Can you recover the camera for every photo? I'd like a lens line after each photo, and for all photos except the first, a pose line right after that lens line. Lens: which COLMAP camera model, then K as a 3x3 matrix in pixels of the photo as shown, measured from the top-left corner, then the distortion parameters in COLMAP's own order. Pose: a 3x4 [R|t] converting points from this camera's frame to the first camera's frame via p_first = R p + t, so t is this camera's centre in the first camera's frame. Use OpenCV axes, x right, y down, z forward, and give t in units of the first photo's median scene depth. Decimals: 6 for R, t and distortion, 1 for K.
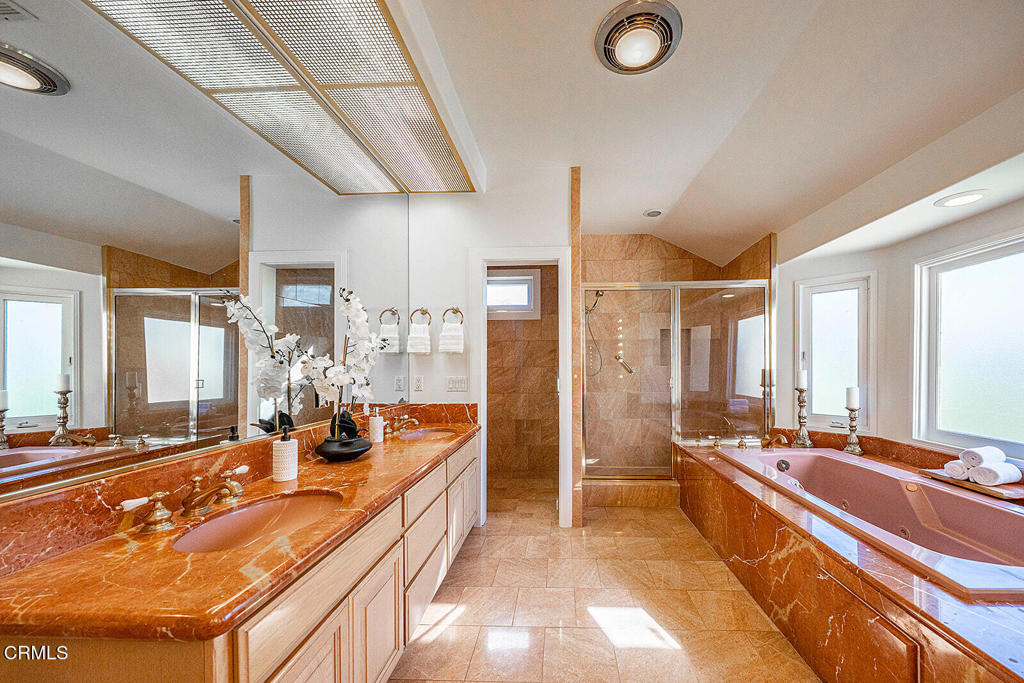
lens RADIAL K [[352.4, 0, 512.9], [0, 352.4, 368.7], [0, 0, 1]] dist [-0.000096, -0.000003]
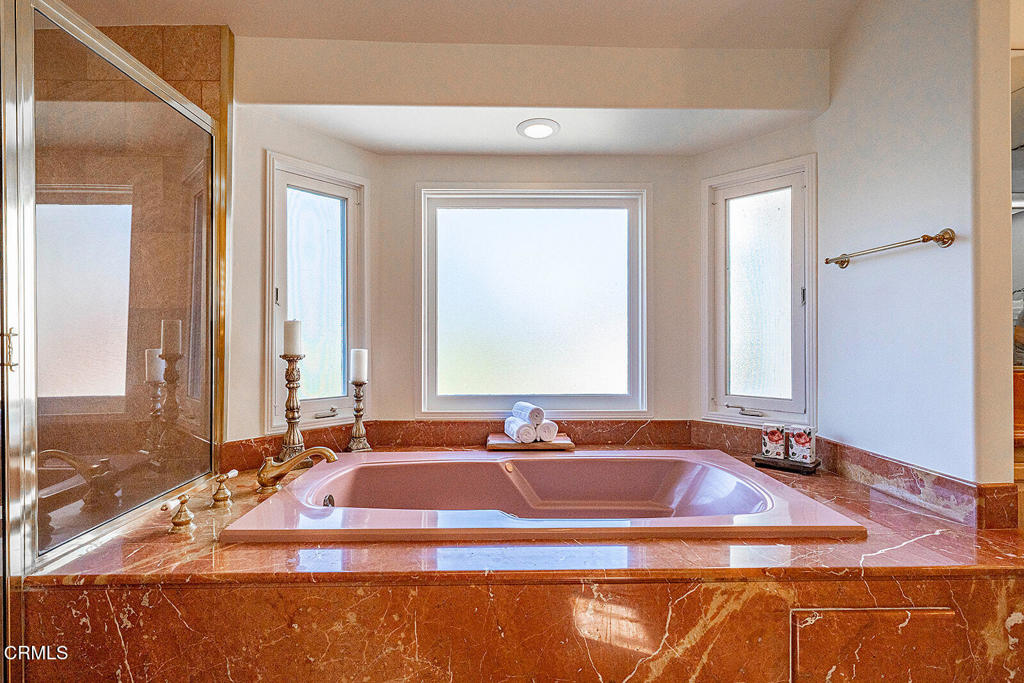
lens RADIAL K [[481.7, 0, 512.0], [0, 481.7, 341.5], [0, 0, 1]] dist [0.001927, 0.000095]
pose [[-0.162098, 0.007229, 0.986748, 0.057239], [0.004630, 0.999968, -0.006565, 0.052186], [-0.986764, 0.003504, -0.162126, 0.983754]]
